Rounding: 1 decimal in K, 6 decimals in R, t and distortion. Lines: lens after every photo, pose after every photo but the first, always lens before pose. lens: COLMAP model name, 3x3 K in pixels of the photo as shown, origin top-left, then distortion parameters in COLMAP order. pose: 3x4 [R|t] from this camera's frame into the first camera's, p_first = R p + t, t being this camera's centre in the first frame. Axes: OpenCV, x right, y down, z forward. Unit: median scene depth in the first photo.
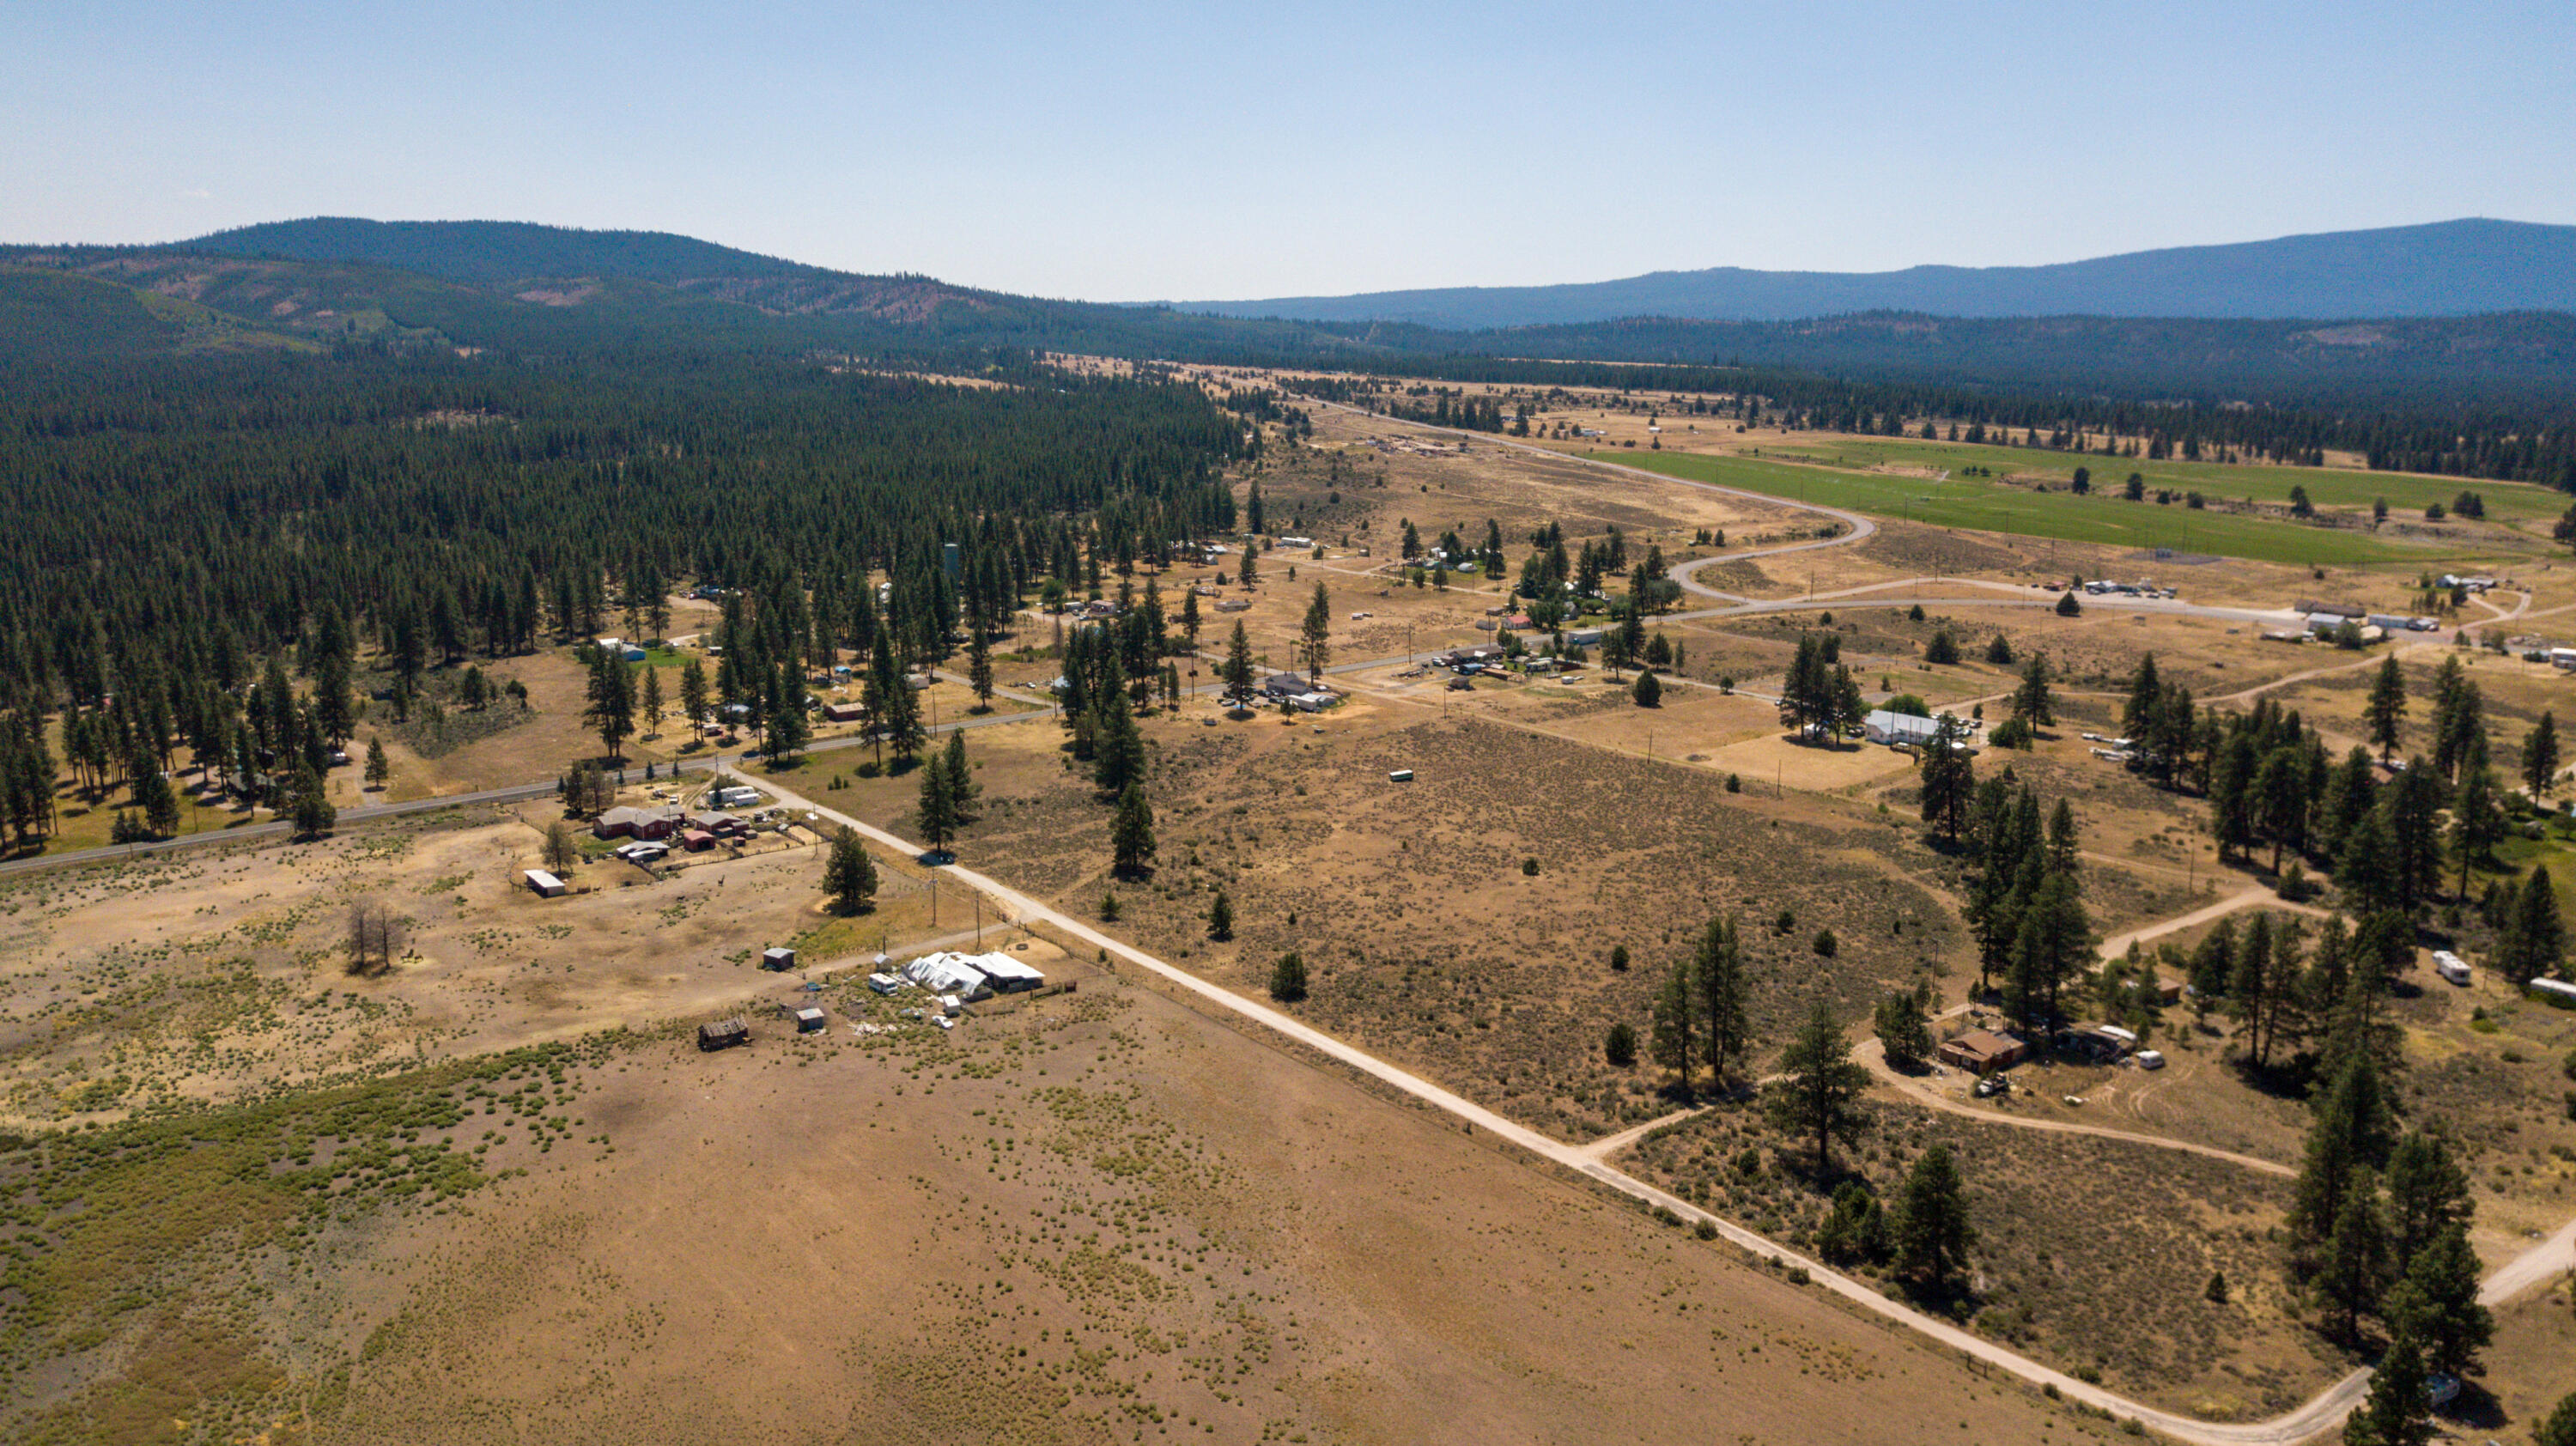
lens RADIAL K [[1845.6, 0, 1356.6], [0, 1845.6, 726.7], [0, 0, 1]] dist [0.063107, -0.165898]
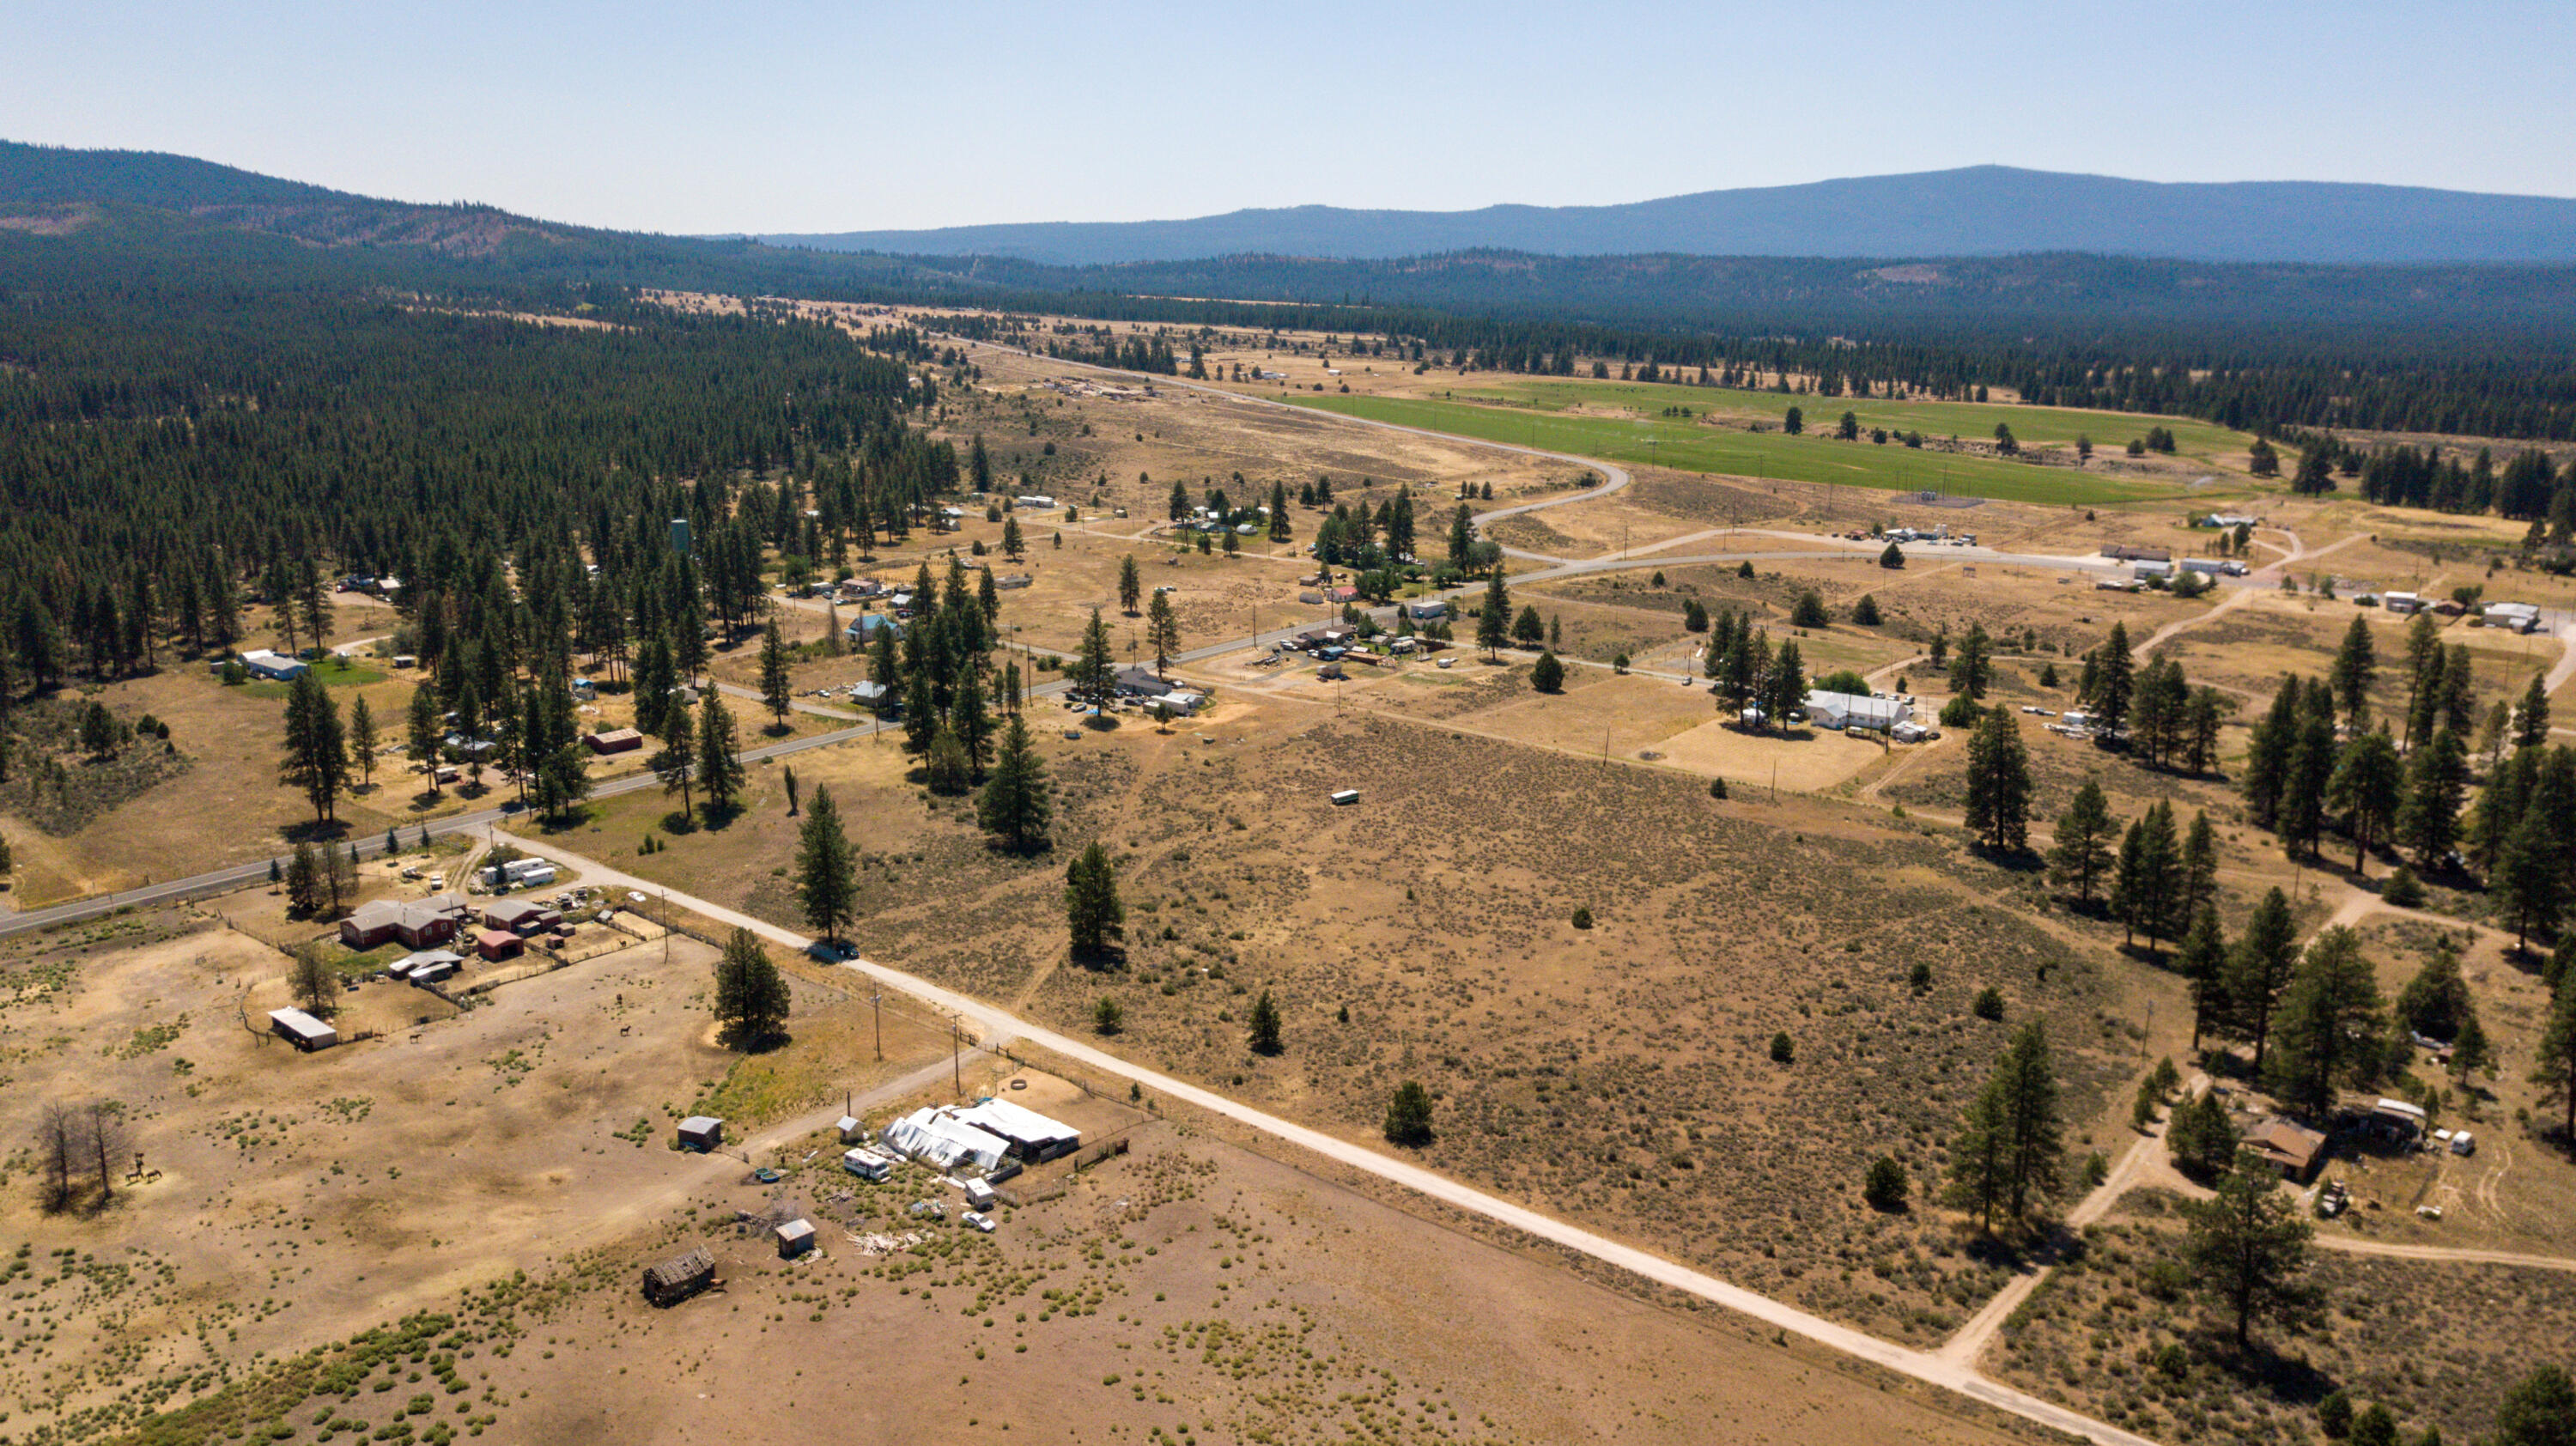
lens RADIAL K [[1879.1, 0, 1325.5], [0, 1879.1, 719.2], [0, 0, 1]] dist [0.003870, -0.003942]
pose [[0.982004, -0.040826, 0.184395, -0.148994], [0.036095, 0.998929, 0.028938, -0.036186], [-0.185379, -0.021761, 0.982426, 0.176869]]
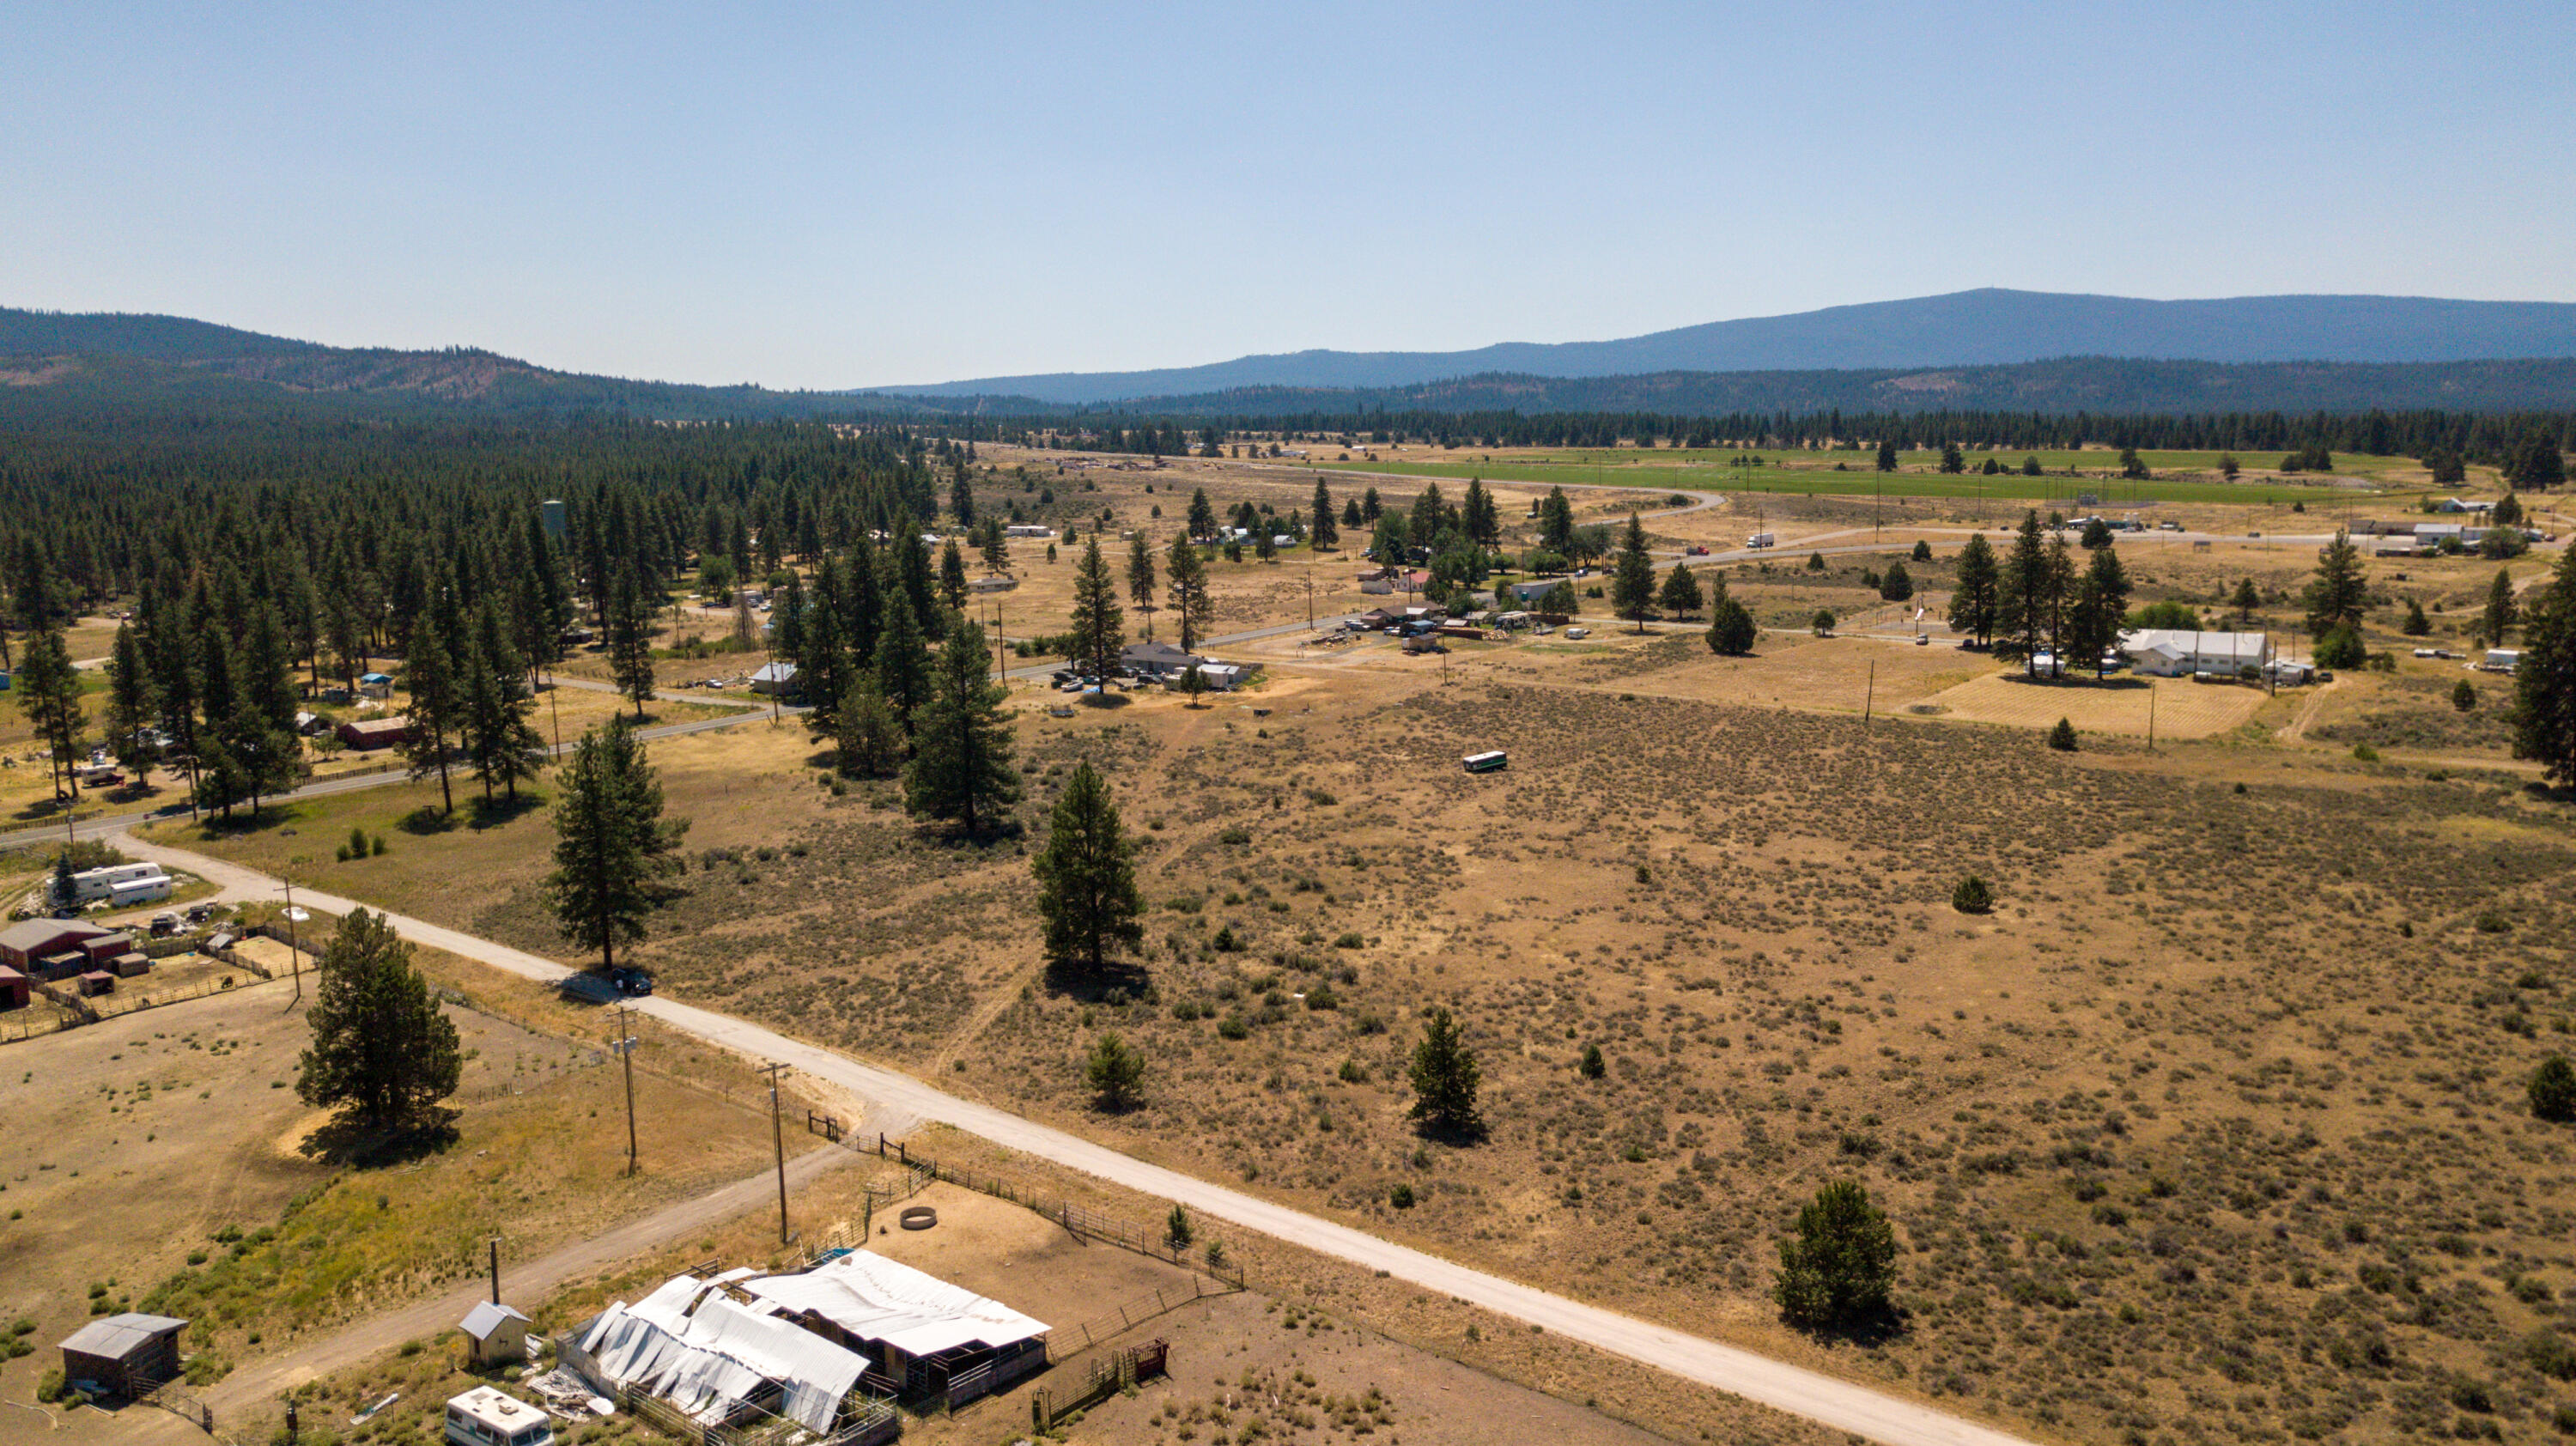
lens RADIAL K [[1928.0, 0, 1305.2], [0, 1928.0, 716.2], [0, 0, 1]] dist [0.000423, 0.003185]
pose [[0.984051, -0.059886, 0.167505, -0.127041], [0.068275, 0.996661, -0.044774, 0.037075], [-0.164265, 0.055496, 0.984854, 0.490287]]
